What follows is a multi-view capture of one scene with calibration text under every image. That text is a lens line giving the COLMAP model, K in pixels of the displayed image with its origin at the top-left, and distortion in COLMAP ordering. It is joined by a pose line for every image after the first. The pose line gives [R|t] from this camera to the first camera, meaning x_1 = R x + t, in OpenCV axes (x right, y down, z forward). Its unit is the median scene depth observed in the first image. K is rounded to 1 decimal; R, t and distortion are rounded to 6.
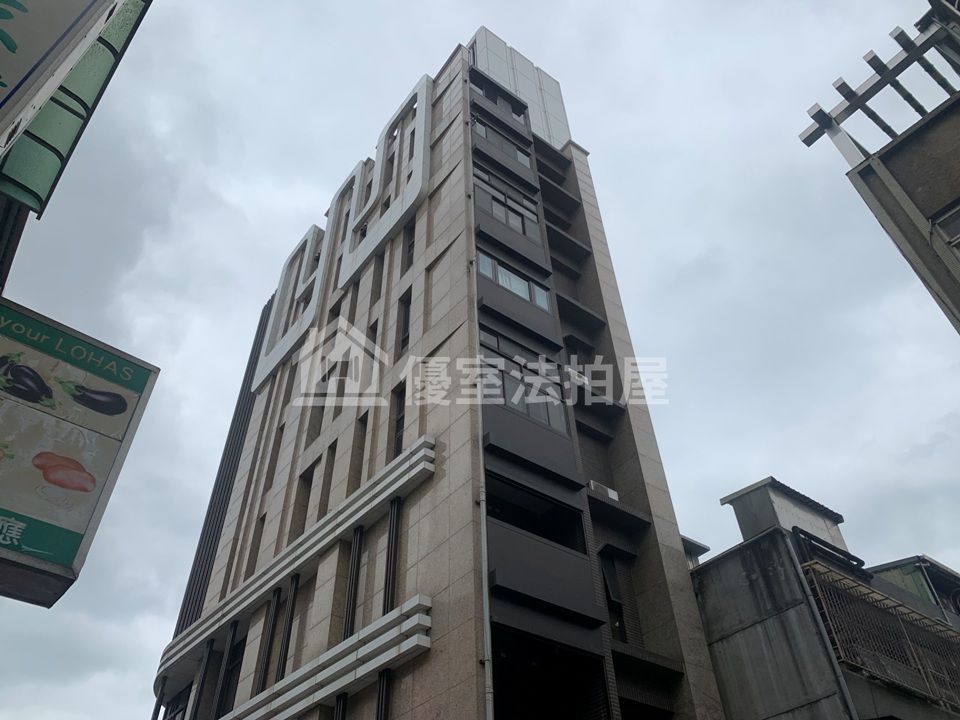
lens RADIAL K [[741.6, 0, 451.1], [0, 741.6, 358.8], [0, 0, 1]] dist [0.030714, -0.030938]
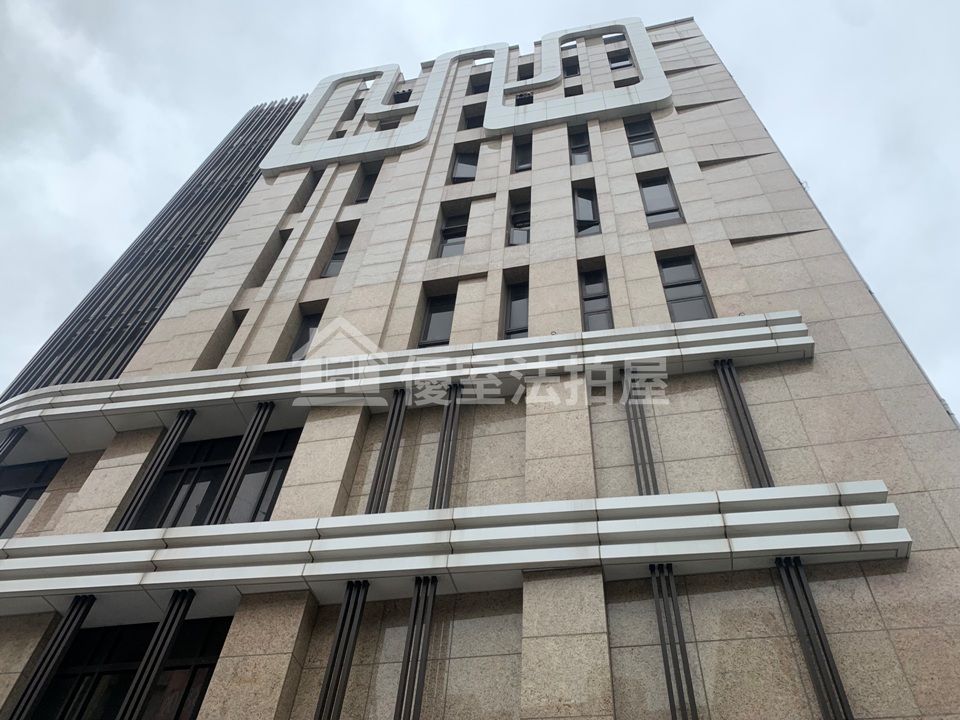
lens RADIAL K [[735.4, 0, 480.0], [0, 735.4, 360.0], [0, 0, 1]] dist [0.047750, -0.044716]
pose [[0.745442, 0.549982, 0.376611, -0.417964], [-0.509394, 0.834440, -0.210305, 0.369099], [-0.429923, -0.035073, 0.902184, 0.373093]]
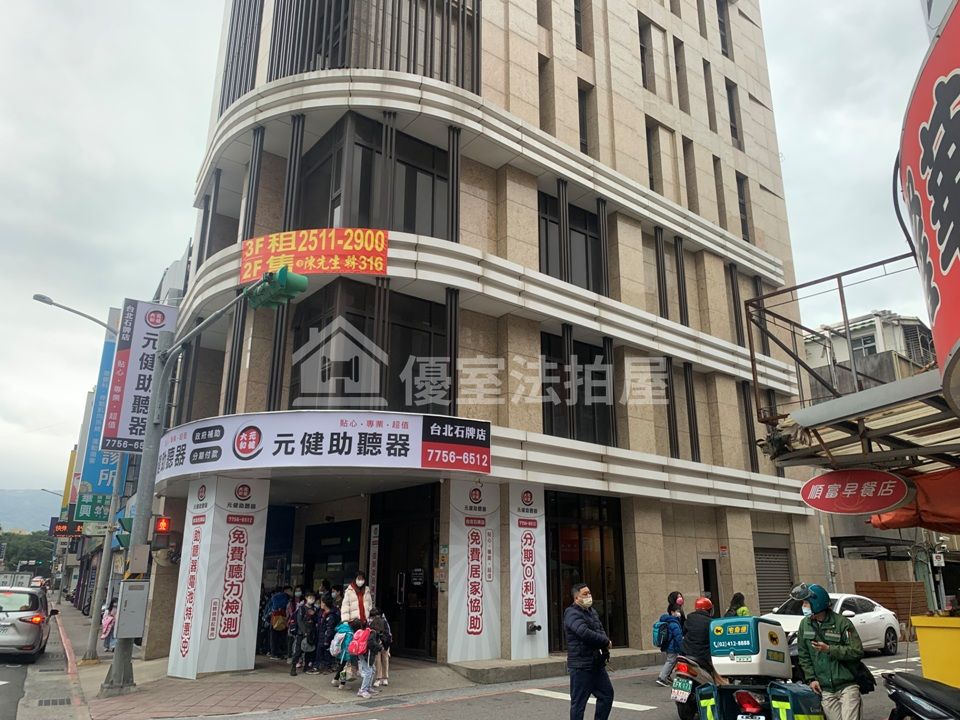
lens RADIAL K [[723.7, 0, 480.0], [0, 723.7, 360.0], [0, 0, 1]] dist [0.118206, -0.236117]
pose [[-0.034890, 0.285542, 0.957731, -1.491243], [-0.706491, 0.670762, -0.225721, 1.053384], [-0.706862, -0.684503, 0.178330, 1.066625]]
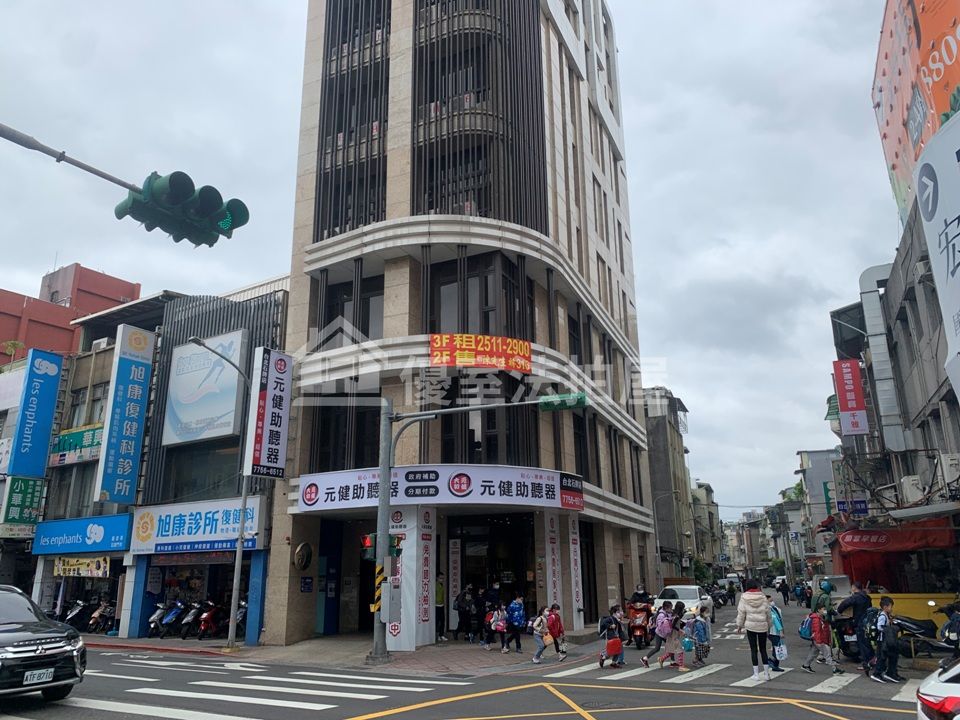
lens RADIAL K [[723.7, 0, 480.0], [0, 723.7, 360.0], [0, 0, 1]] dist [0.118206, -0.236117]
pose [[-0.473449, 0.253589, 0.843527, -1.789210], [-0.615118, 0.590266, -0.522700, 1.703643], [-0.630457, -0.766341, -0.123474, 1.727253]]
